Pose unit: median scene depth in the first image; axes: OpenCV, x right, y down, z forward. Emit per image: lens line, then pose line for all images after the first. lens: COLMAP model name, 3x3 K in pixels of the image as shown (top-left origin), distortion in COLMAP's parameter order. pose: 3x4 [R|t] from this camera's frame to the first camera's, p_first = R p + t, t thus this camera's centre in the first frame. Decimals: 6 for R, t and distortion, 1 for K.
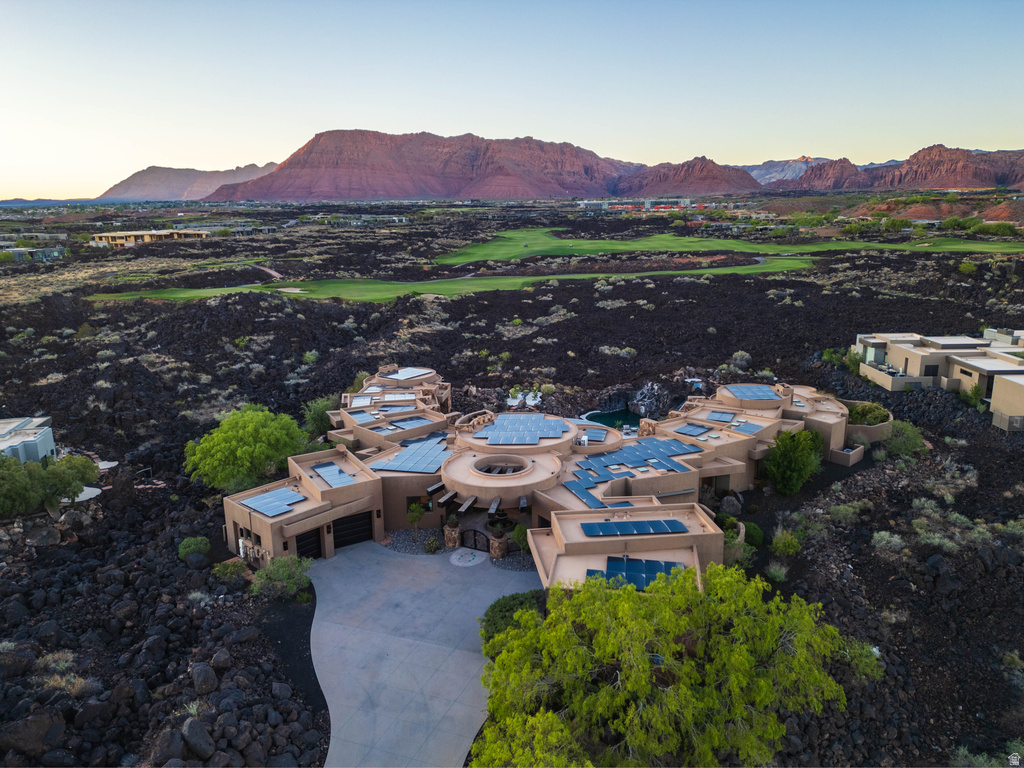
lens RADIAL K [[712.7, 0, 513.6], [0, 712.7, 390.1], [0, 0, 1]] dist [0.087451, -0.082806]
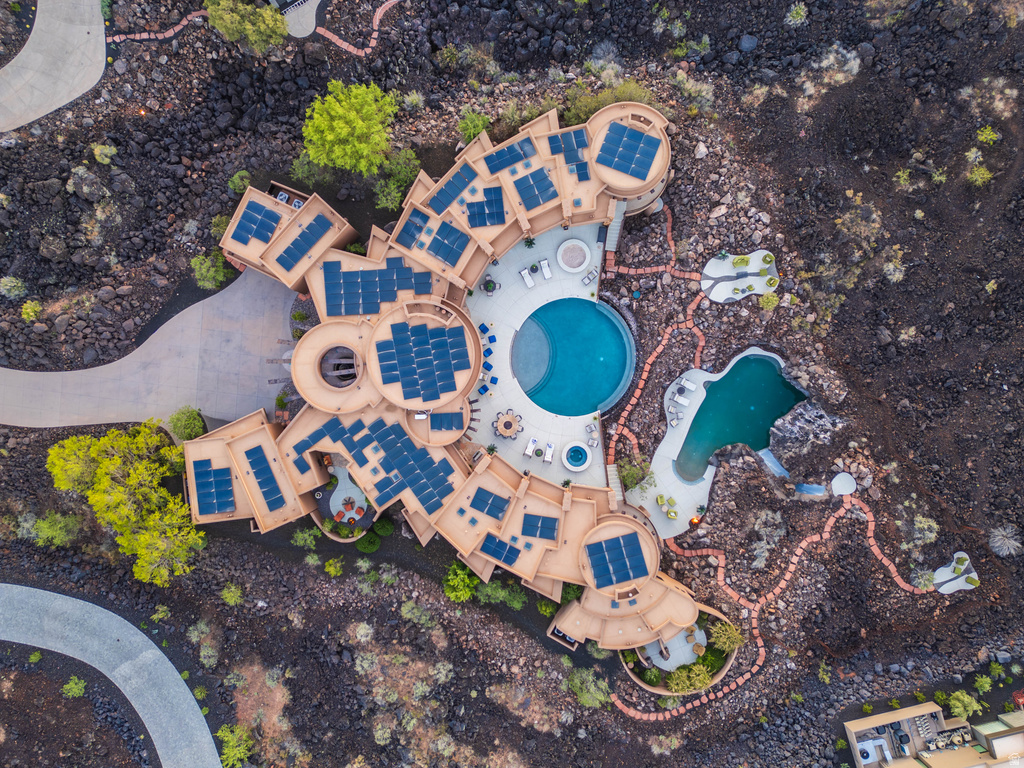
lens RADIAL K [[717.9, 0, 513.8], [0, 717.9, 385.8], [0, 0, 1]] dist [0.074859, -0.070090]
pose [[0.284422, 0.958683, 0.005535, 0.037199], [-0.231079, 0.062951, 0.970896, -0.469142], [0.930433, -0.277424, 0.239436, 0.373276]]
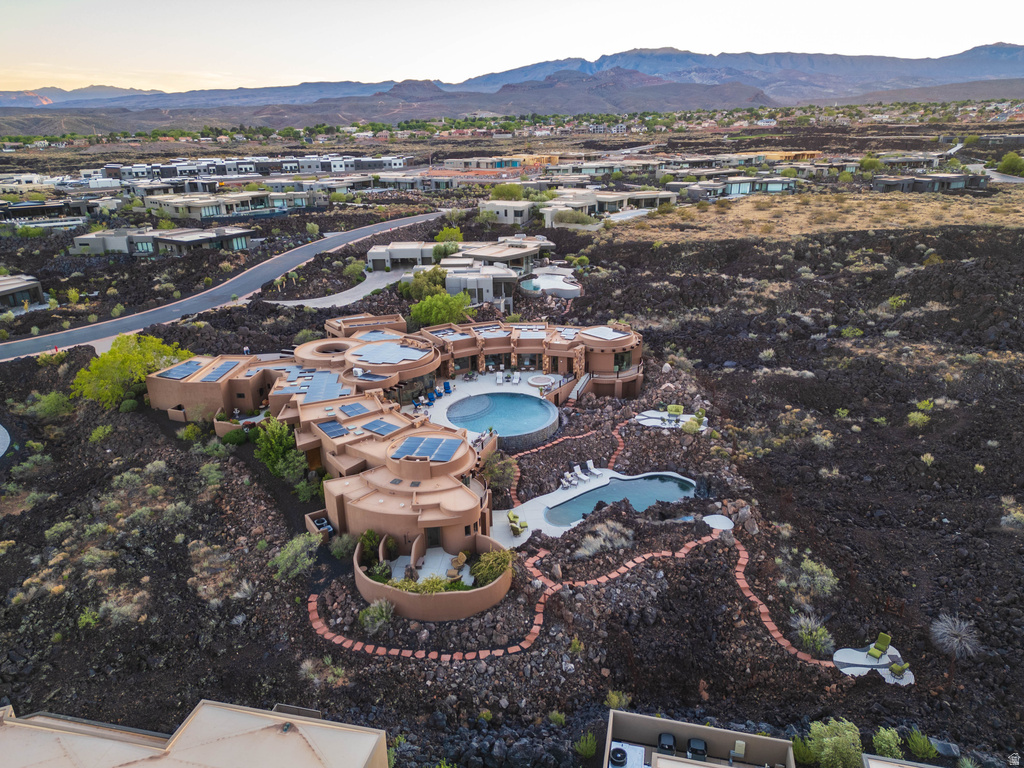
lens RADIAL K [[717.8, 0, 513.5], [0, 717.8, 381.2], [0, 0, 1]] dist [0.080420, -0.065870]
pose [[-0.198936, 0.361574, -0.910872, 0.552566], [-0.219149, 0.889500, 0.400953, -0.224311], [0.955195, 0.279380, -0.097715, 0.606326]]
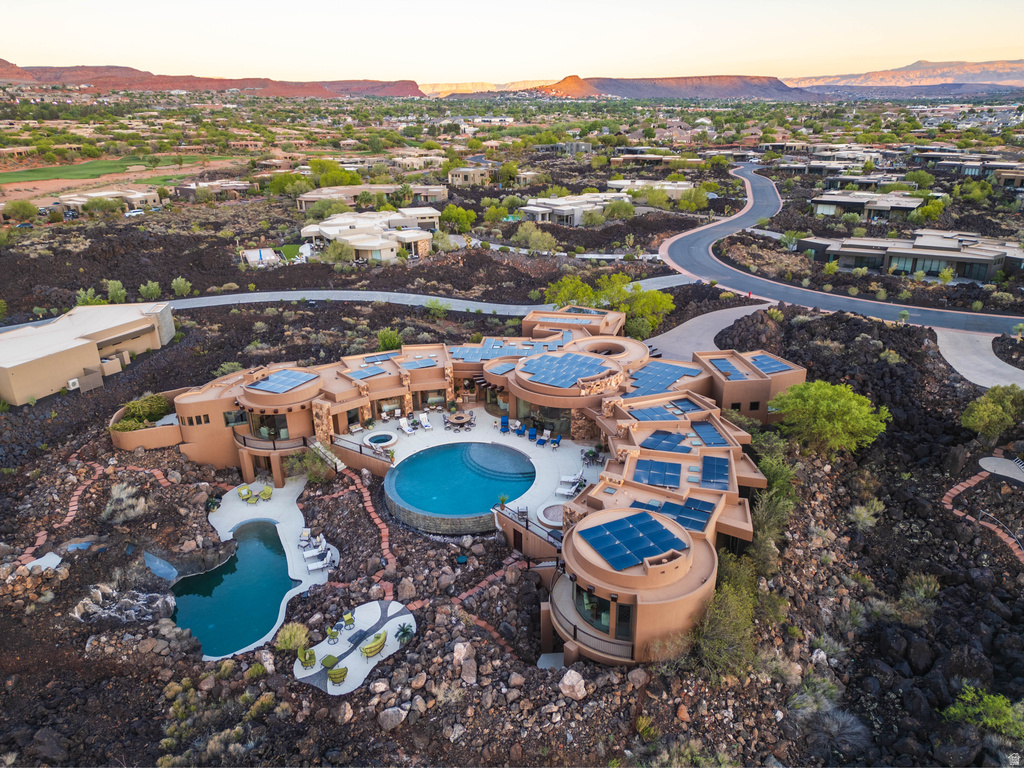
lens RADIAL K [[717.8, 0, 513.5], [0, 717.8, 381.2], [0, 0, 1]] dist [0.080420, -0.065870]
pose [[-0.910040, -0.124652, 0.395335, -0.160426], [0.129315, 0.820747, 0.556464, -0.249965], [-0.393834, 0.557527, -0.730793, 0.820253]]
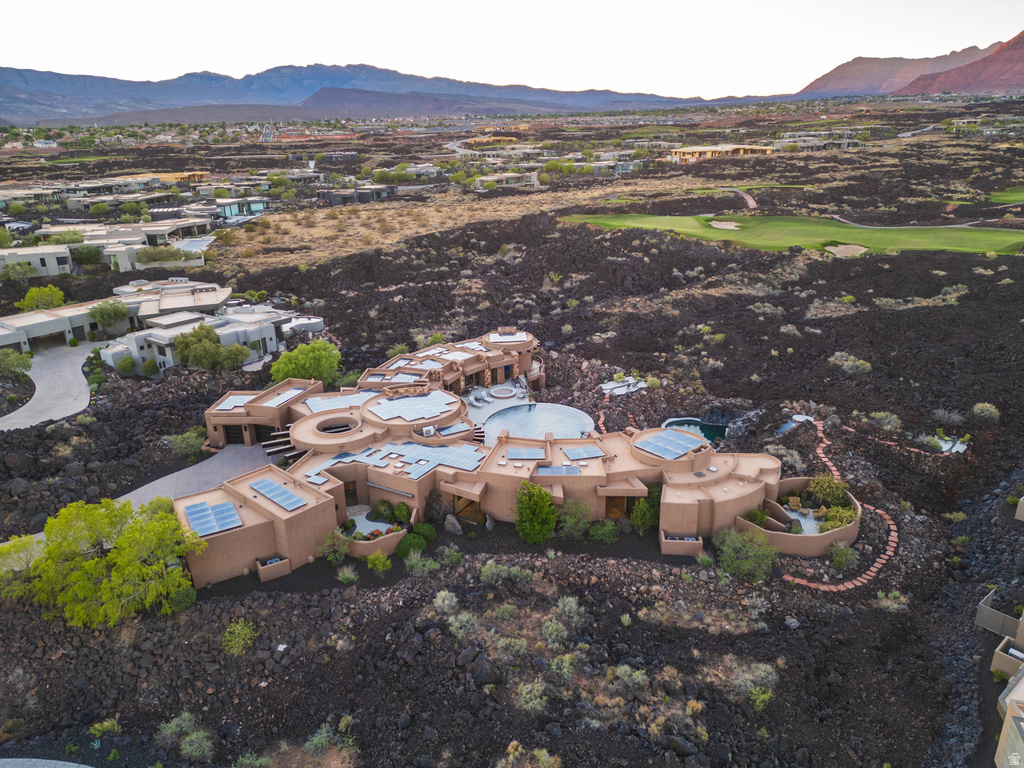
lens RADIAL K [[714.3, 0, 515.0], [0, 714.3, 384.8], [0, 0, 1]] dist [0.081058, -0.070706]
pose [[0.658008, 0.266697, -0.704200, 0.430523], [-0.176965, 0.963757, 0.199640, -0.112189], [0.731921, -0.006746, 0.681356, 0.126755]]
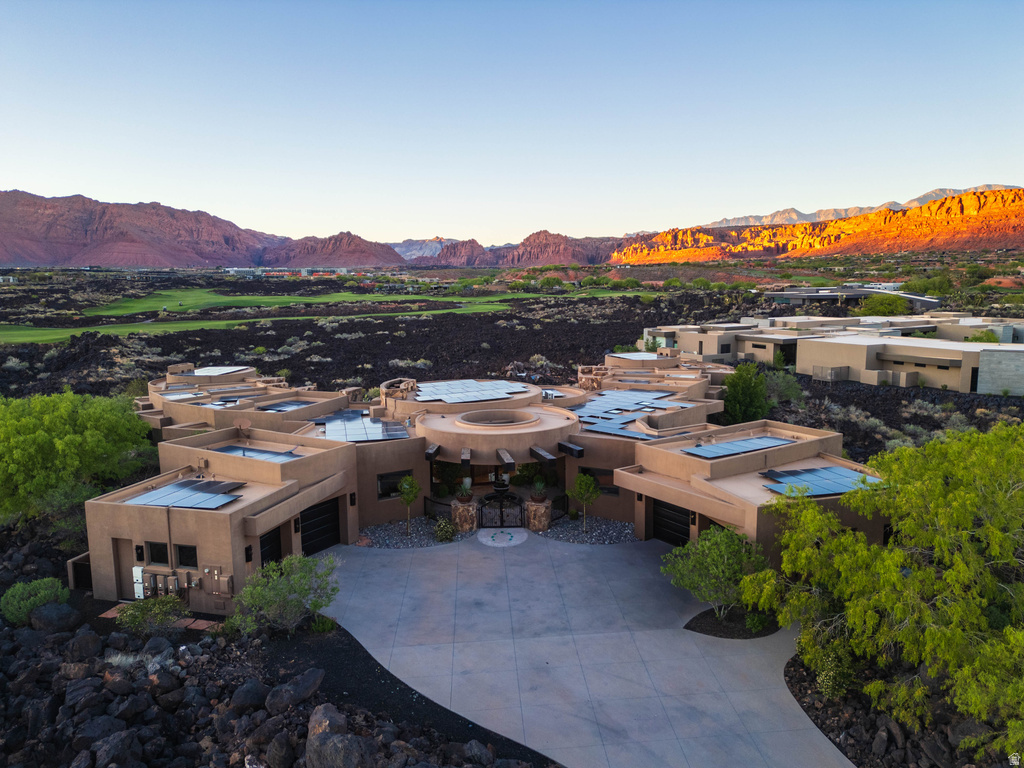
lens RADIAL K [[714.5, 0, 513.6], [0, 714.5, 384.6], [0, 0, 1]] dist [0.088179, -0.087247]
pose [[0.891389, -0.061288, 0.449075, -0.128147], [0.108298, 0.990916, -0.079729, 0.050846], [-0.440109, 0.119703, 0.889930, 0.125282]]
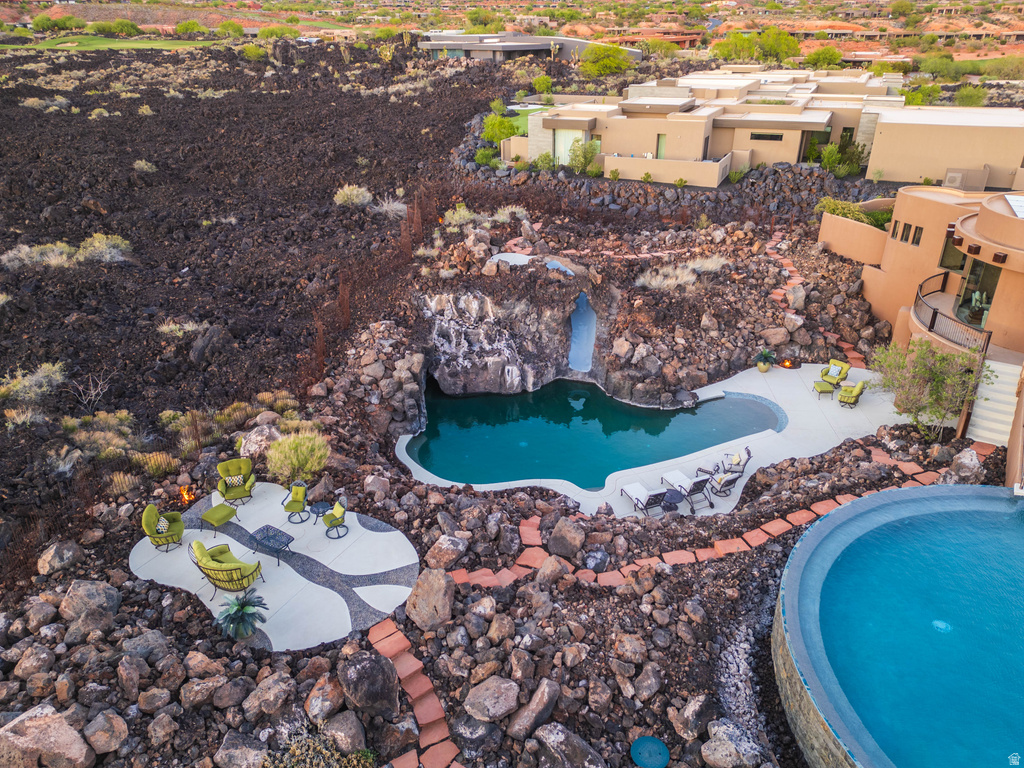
lens RADIAL K [[712.0, 0, 513.6], [0, 712.0, 387.1], [0, 0, 1]] dist [0.091199, -0.087164]
pose [[0.403109, -0.404668, 0.820821, -0.072737], [0.225635, 0.913182, 0.339392, -0.058056], [-0.886900, 0.048394, 0.459419, 0.574592]]
